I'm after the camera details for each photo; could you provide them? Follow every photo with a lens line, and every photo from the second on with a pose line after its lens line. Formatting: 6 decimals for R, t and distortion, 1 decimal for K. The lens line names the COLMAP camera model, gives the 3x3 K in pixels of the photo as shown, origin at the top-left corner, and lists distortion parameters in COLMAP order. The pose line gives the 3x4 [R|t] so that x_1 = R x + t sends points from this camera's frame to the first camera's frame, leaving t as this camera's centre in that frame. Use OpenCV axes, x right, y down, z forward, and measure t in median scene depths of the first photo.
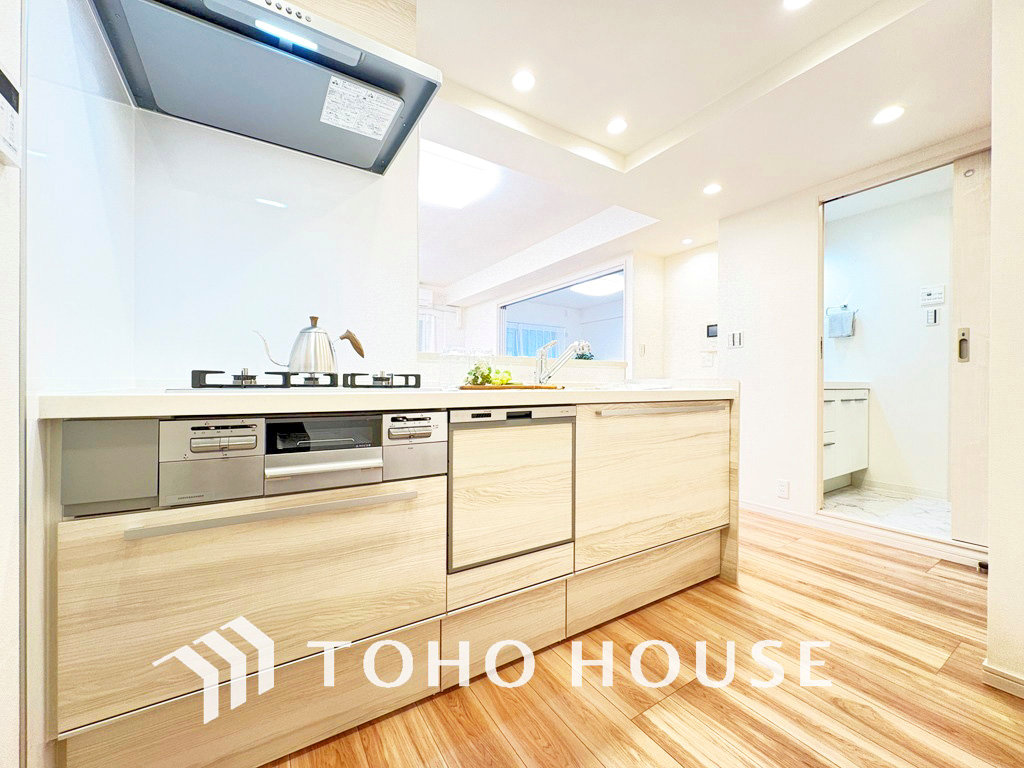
lens RADIAL K [[406.2, 0, 509.9], [0, 406.2, 384.0], [0, 0, 1]] dist [-0.001890, 0.000465]
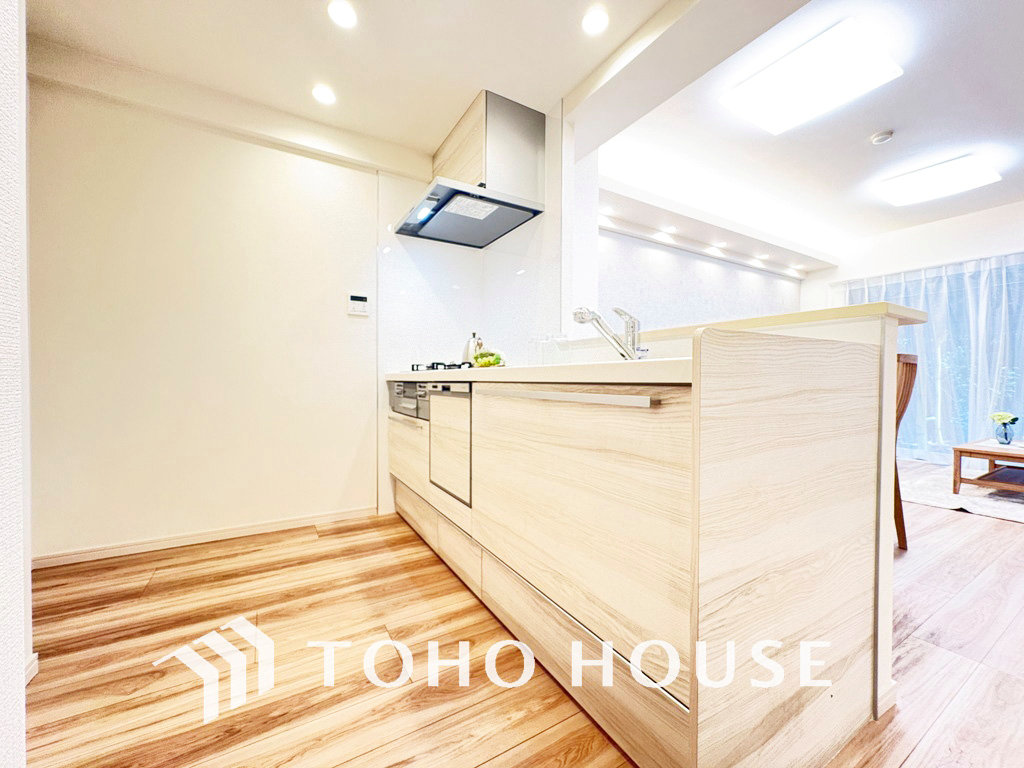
lens RADIAL K [[406.2, 0, 509.9], [0, 406.2, 384.0], [0, 0, 1]] dist [-0.001890, 0.000465]
pose [[-0.019767, 0.006193, -0.999785, 1.343470], [-0.006985, 0.999956, 0.006333, 0.052009], [0.999780, 0.007109, -0.019723, 1.216913]]
